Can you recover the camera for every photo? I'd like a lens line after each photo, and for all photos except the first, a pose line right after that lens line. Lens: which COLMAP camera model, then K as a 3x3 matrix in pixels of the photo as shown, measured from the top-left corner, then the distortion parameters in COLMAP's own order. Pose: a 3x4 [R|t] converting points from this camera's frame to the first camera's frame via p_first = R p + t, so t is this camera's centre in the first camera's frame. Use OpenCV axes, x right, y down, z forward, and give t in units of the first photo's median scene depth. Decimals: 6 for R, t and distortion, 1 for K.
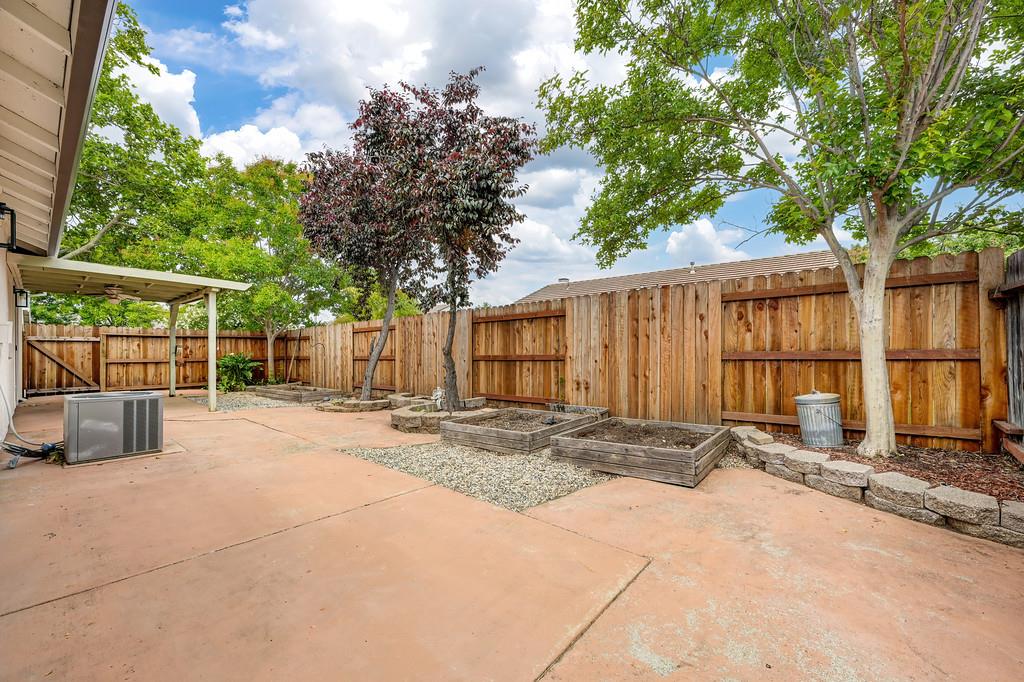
lens RADIAL K [[407.6, 0, 513.7], [0, 407.6, 339.5], [0, 0, 1]] dist [-0.000532, -0.000032]
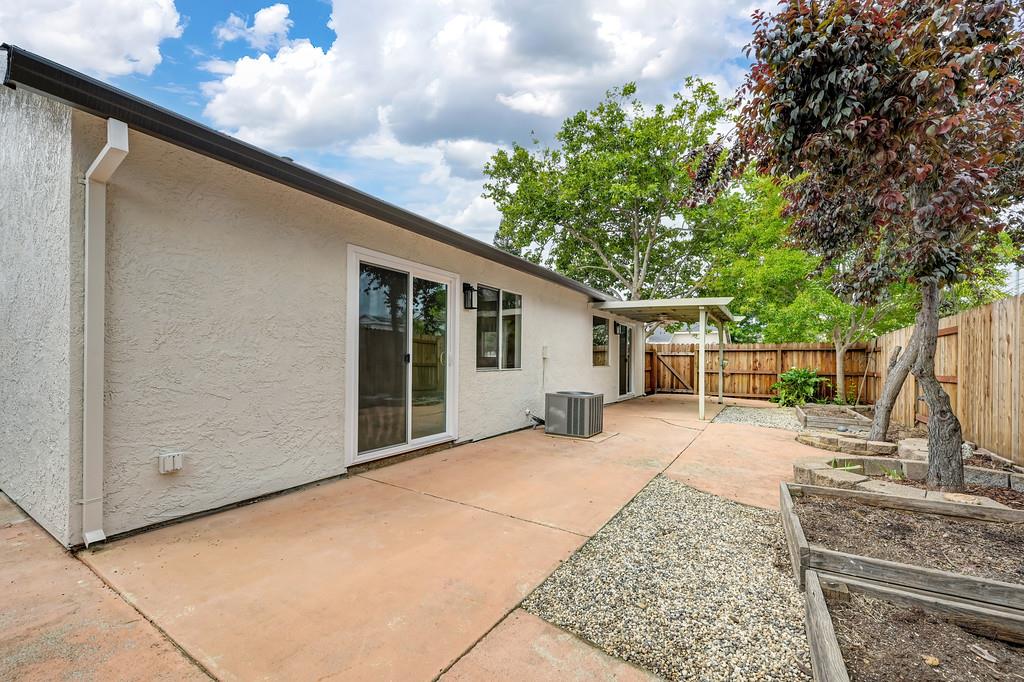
lens RADIAL K [[407.6, 0, 513.7], [0, 407.6, 339.5], [0, 0, 1]] dist [-0.000532, -0.000032]
pose [[0.151657, -0.044656, -0.987424, 0.217028], [0.013852, 0.998977, -0.043051, 0.001950], [0.988336, -0.007149, 0.152120, 0.275629]]
